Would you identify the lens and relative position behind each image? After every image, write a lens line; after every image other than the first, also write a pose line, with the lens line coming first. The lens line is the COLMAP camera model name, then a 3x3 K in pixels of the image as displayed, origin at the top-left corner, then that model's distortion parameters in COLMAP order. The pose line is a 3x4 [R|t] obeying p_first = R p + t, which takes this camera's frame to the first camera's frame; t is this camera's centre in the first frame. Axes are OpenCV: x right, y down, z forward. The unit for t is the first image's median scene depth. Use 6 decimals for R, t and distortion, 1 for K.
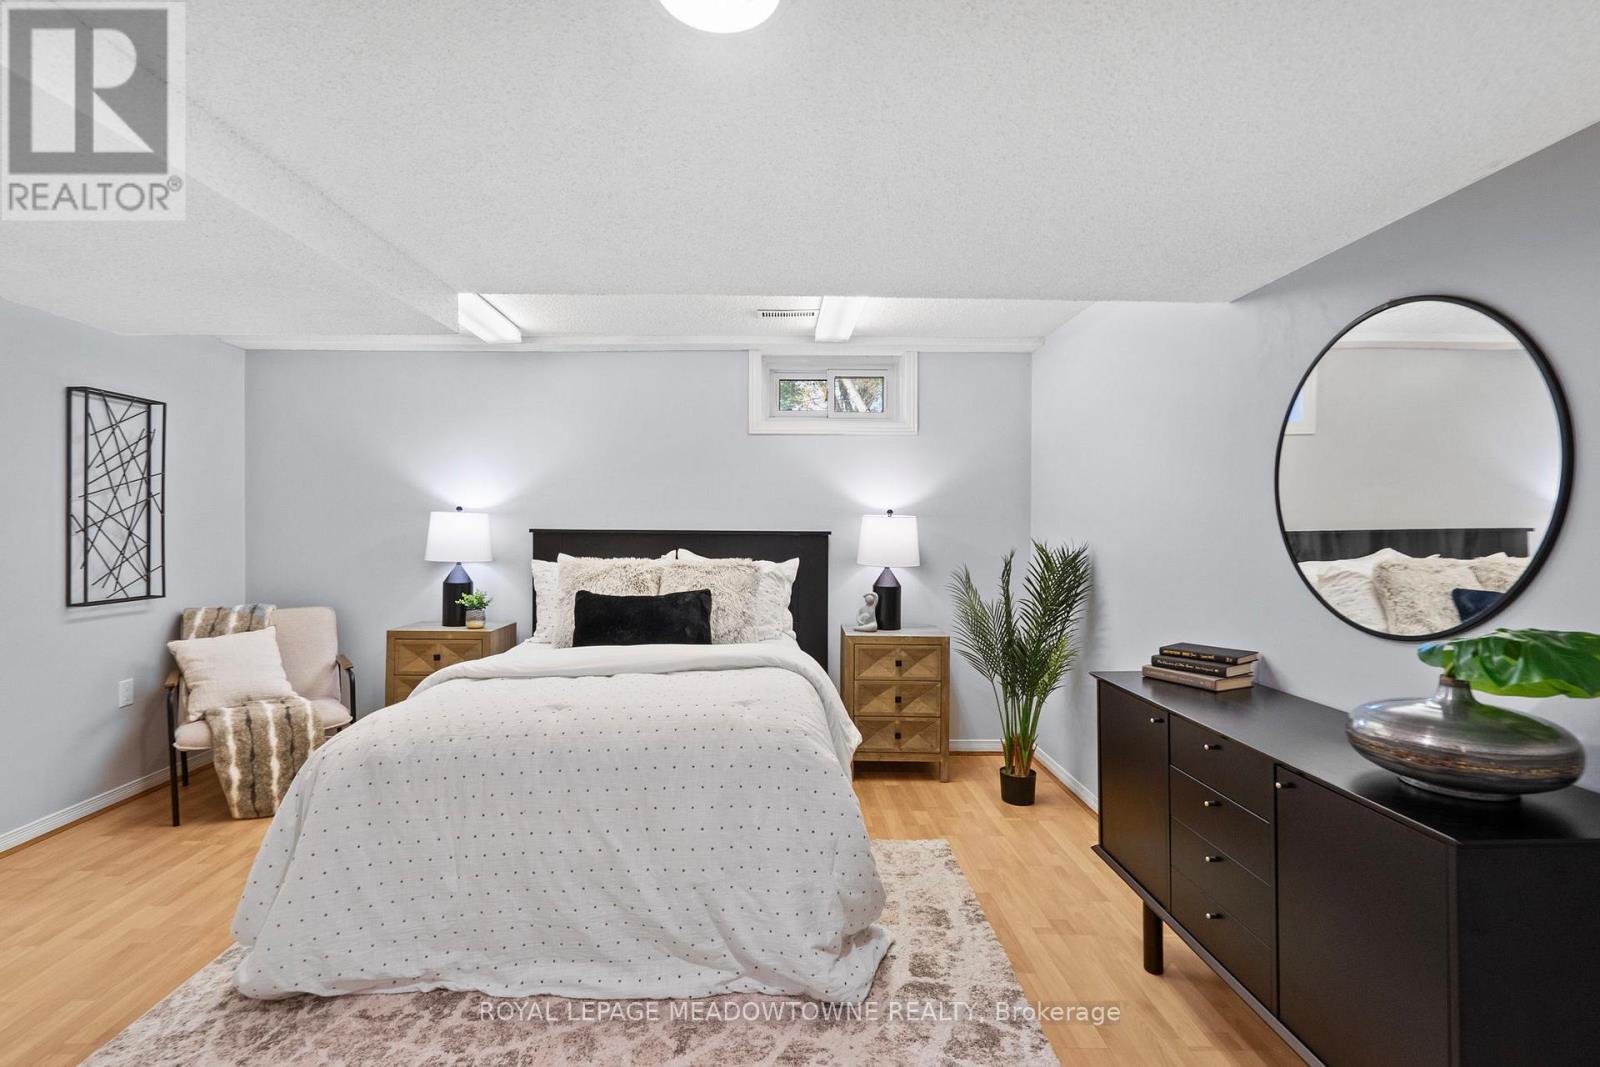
lens RADIAL K [[727.8, 0, 790.6], [0, 727.8, 535.4], [0, 0, 1]] dist [-0.013884, 0.000993]
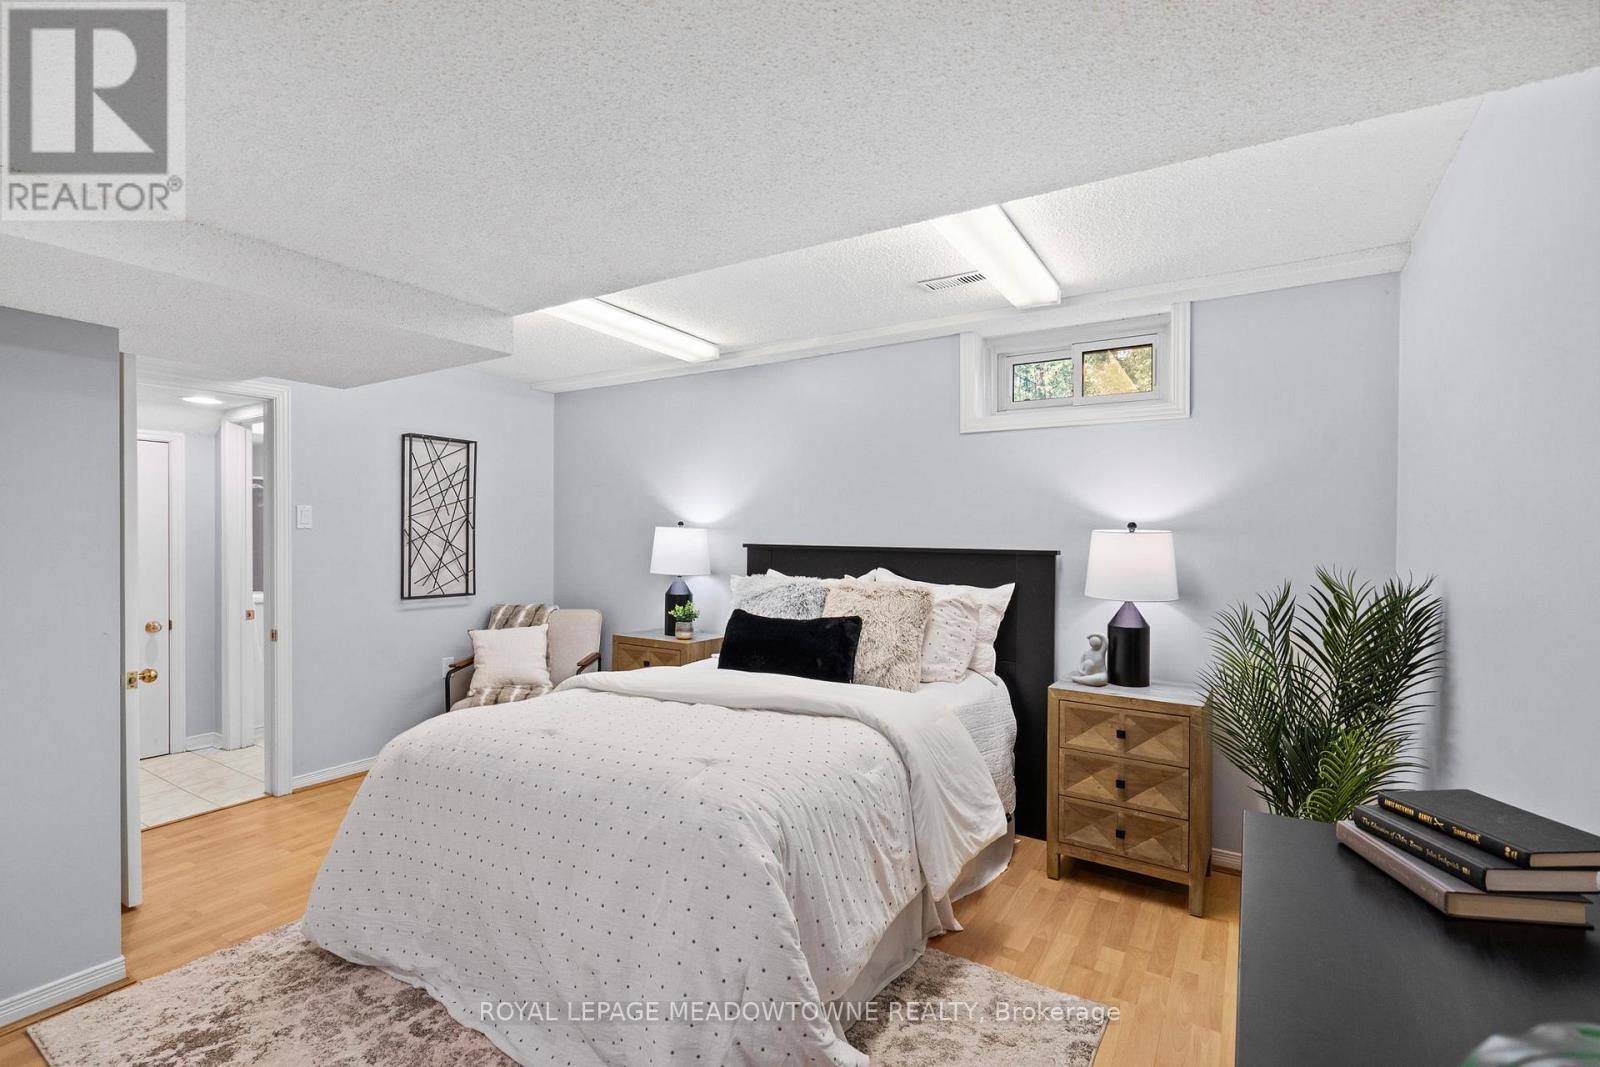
lens RADIAL K [[726.2, 0, 800.7], [0, 726.2, 542.6], [0, 0, 1]] dist [-0.011386, 0.000126]
pose [[0.838786, 0.009107, -0.544385, 0.288536], [-0.013656, 0.999897, -0.004315, -0.008338], [0.544290, 0.011054, 0.838824, 0.231308]]
